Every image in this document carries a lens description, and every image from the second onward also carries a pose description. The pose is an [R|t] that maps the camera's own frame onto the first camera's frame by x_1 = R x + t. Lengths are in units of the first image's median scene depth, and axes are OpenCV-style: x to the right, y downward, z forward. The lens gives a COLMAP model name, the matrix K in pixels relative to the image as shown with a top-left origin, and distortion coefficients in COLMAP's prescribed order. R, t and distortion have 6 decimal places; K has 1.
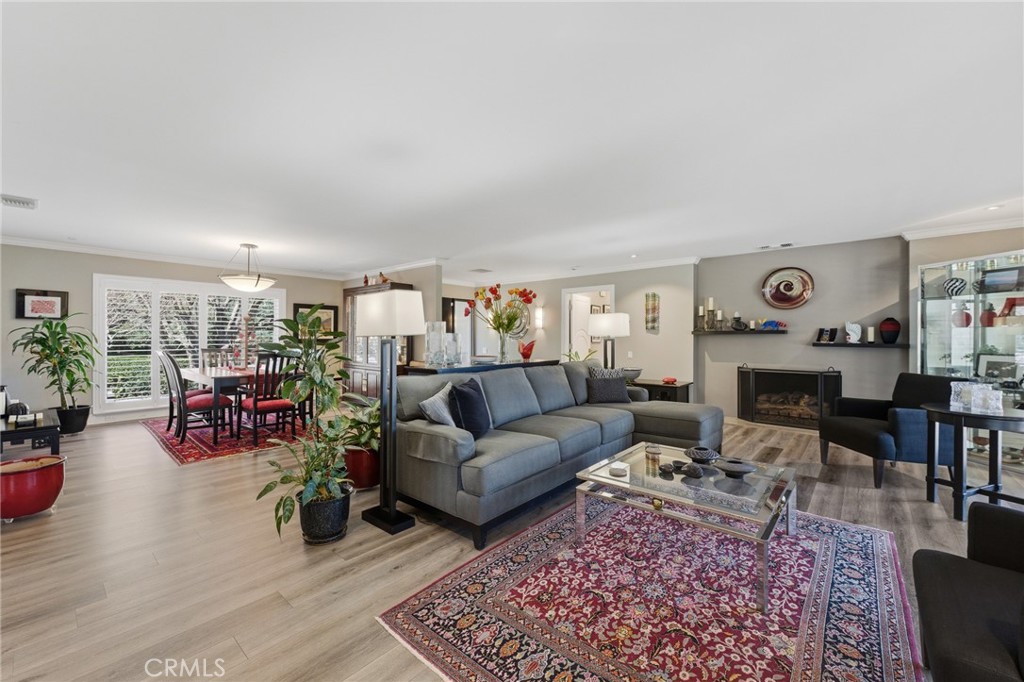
lens RADIAL K [[414.3, 0, 504.0], [0, 414.3, 336.7], [0, 0, 1]] dist [-0.001719, 0.000338]
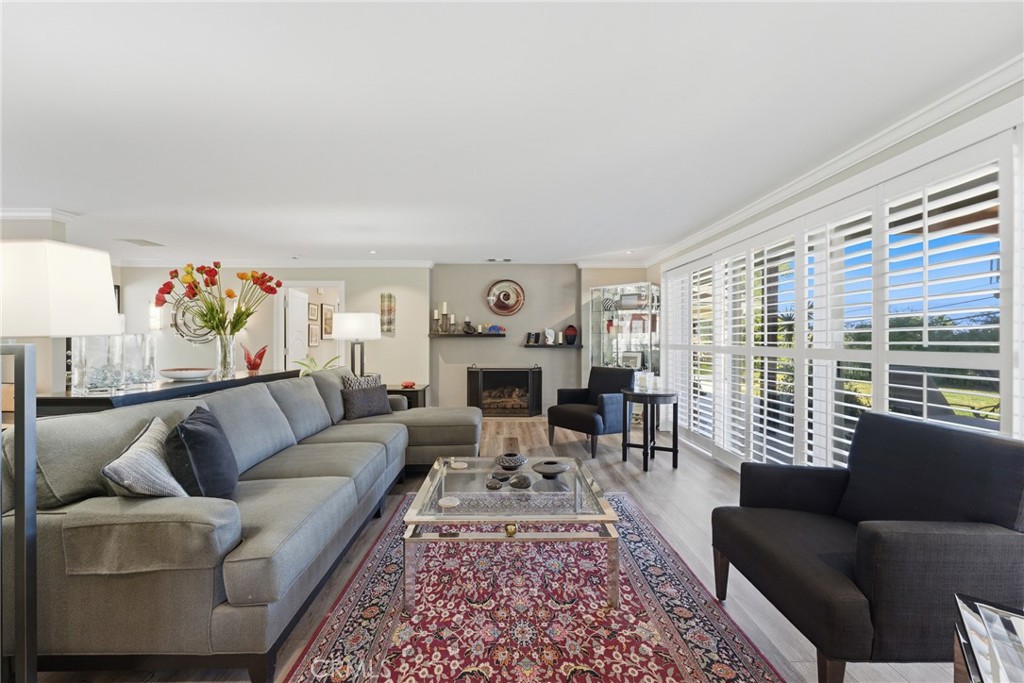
lens RADIAL K [[414.3, 0, 513.6], [0, 414.3, 340.6], [0, 0, 1]] dist [-0.001719, 0.000338]
pose [[0.744349, -0.002455, 0.667786, -0.154129], [0.001042, 0.999996, 0.002514, 0.000308], [-0.667789, -0.001175, 0.744349, 0.249820]]
